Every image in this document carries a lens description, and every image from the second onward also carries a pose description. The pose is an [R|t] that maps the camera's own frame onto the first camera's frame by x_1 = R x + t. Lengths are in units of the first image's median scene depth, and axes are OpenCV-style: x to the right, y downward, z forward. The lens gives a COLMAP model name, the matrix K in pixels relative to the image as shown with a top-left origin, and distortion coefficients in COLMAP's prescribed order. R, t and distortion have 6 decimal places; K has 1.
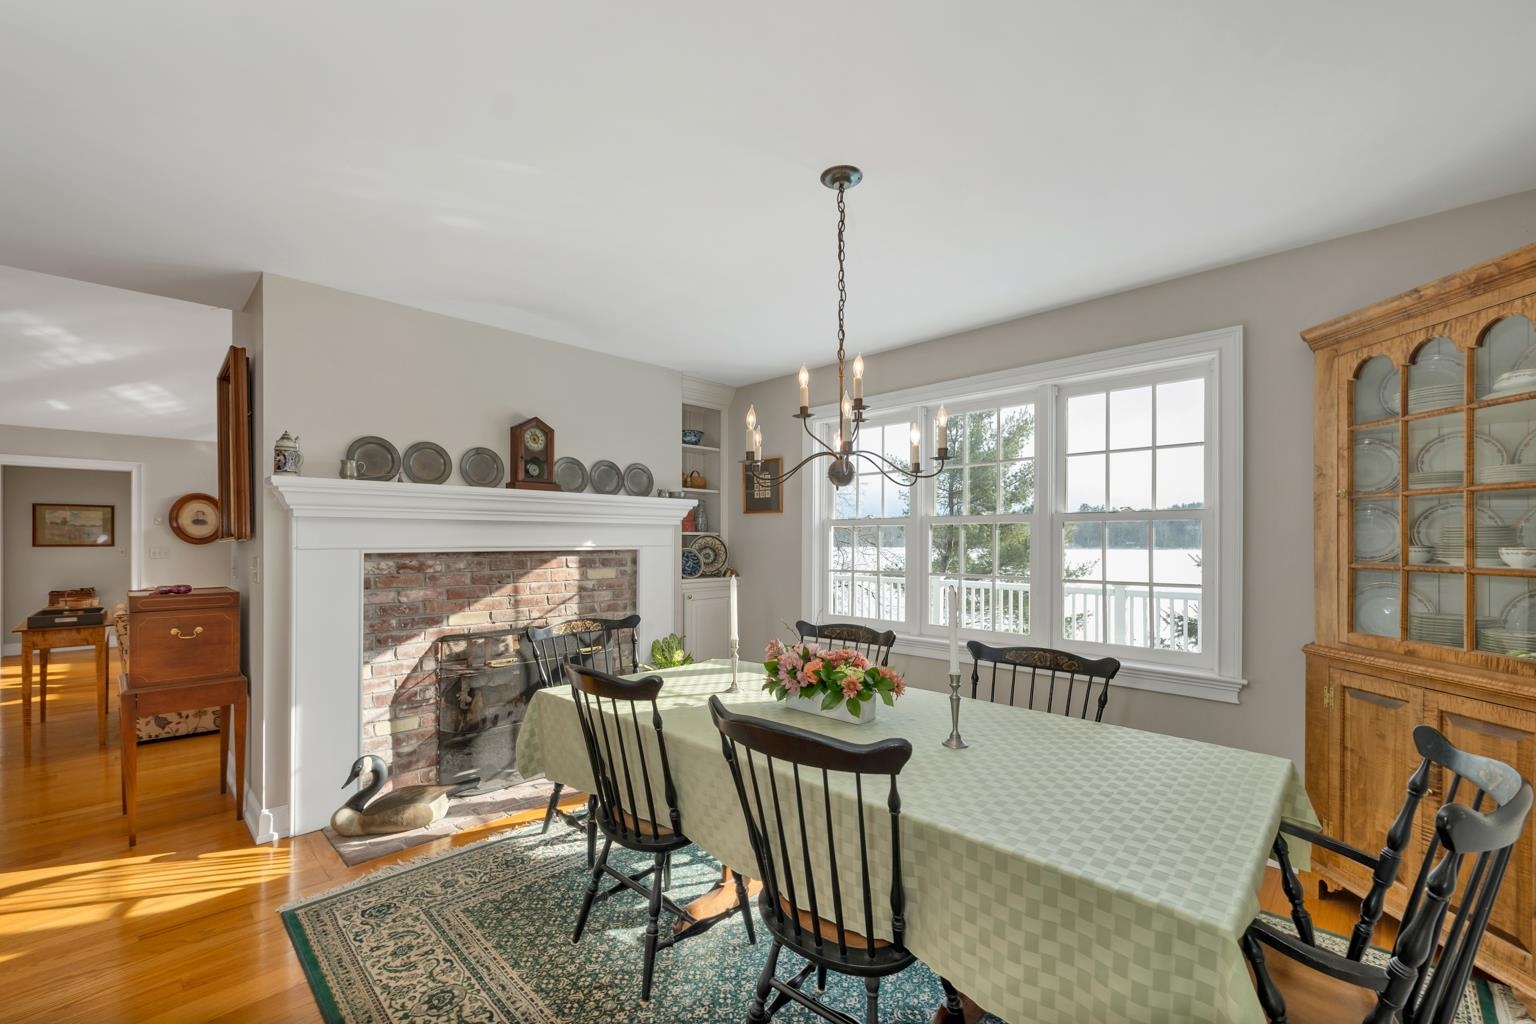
lens RADIAL K [[637.7, 0, 751.2], [0, 637.7, 542.9], [0, 0, 1]] dist [-0.000636, 0.000359]
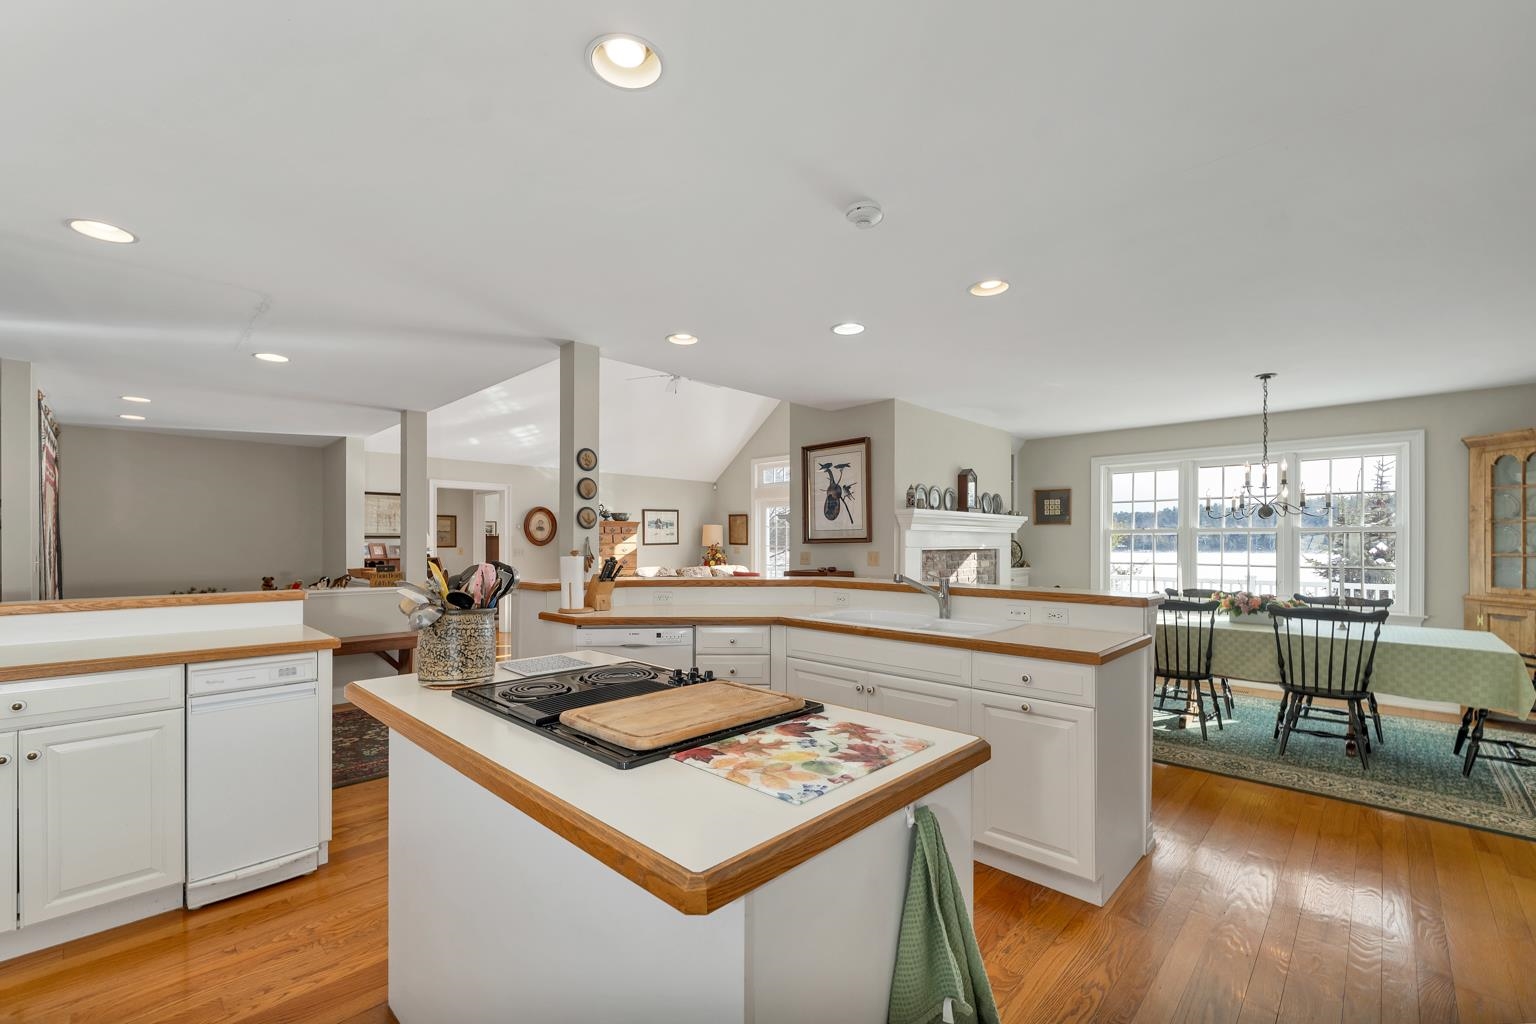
lens RADIAL K [[637.7, 0, 751.2], [0, 637.7, 542.9], [0, 0, 1]] dist [-0.000636, 0.000359]
pose [[0.999914, 0.001604, 0.013052, -1.467137], [-0.001525, 0.999980, -0.006091, 0.012685], [-0.013061, 0.006071, 0.999896, -1.017210]]
